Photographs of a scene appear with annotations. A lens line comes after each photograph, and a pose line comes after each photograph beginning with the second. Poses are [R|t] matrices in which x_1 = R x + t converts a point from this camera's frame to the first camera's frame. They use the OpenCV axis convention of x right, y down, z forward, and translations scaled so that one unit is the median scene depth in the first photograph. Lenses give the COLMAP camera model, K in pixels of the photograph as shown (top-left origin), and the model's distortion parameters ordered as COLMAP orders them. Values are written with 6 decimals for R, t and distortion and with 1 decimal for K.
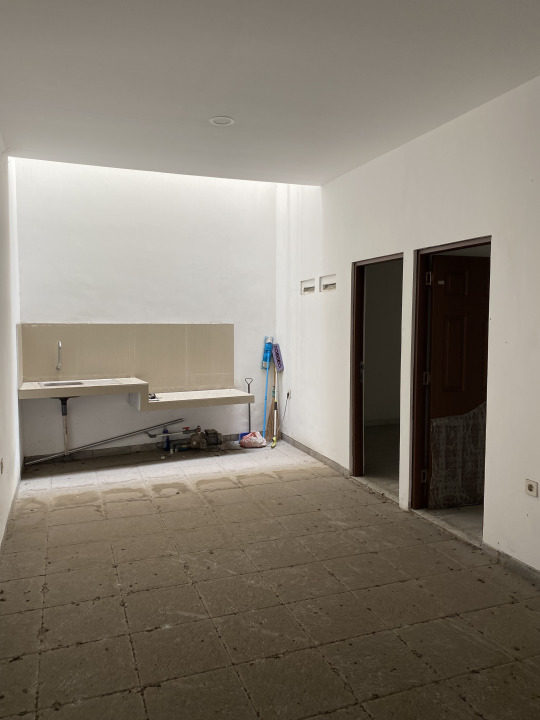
lens RADIAL K [[542.4, 0, 271.2], [0, 542.4, 351.7], [0, 0, 1]] dist [0.002548, -0.003726]
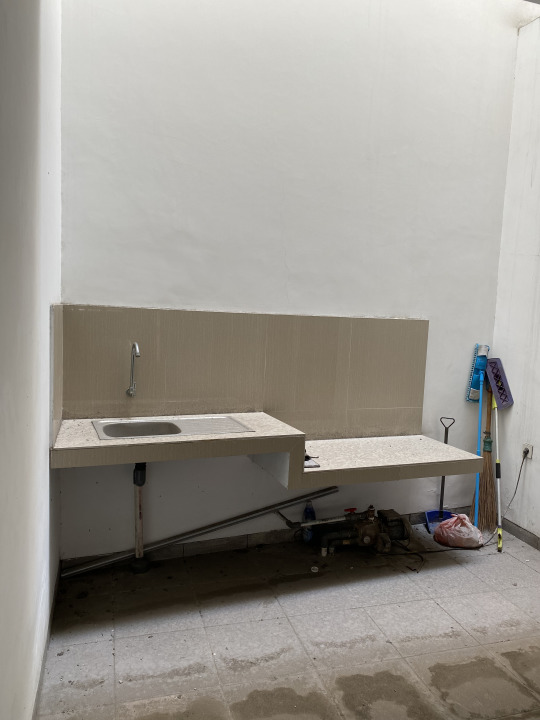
lens RADIAL K [[548.5, 0, 270.0], [0, 548.5, 360.0], [0, 0, 1]] dist [-0.000291, 0.000638]
pose [[0.996414, 0.047493, -0.070024, -0.211661], [-0.045347, 0.998461, 0.031927, -0.023176], [0.071433, -0.028638, 0.997034, 0.462375]]
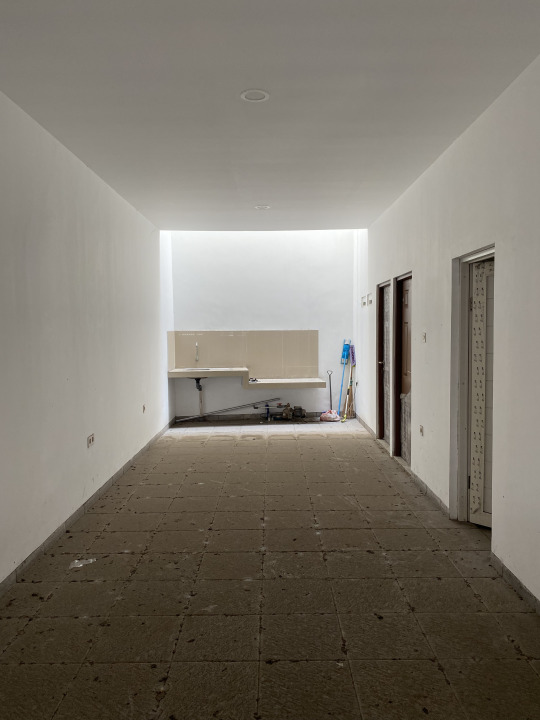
lens RADIAL K [[542.2, 0, 280.3], [0, 542.2, 359.3], [0, 0, 1]] dist [0.006549, -0.001506]
pose [[0.938716, 0.009850, -0.344552, 0.340865], [-0.010896, 0.999940, -0.001101, 0.026720], [0.344520, 0.004788, 0.938767, -0.337832]]
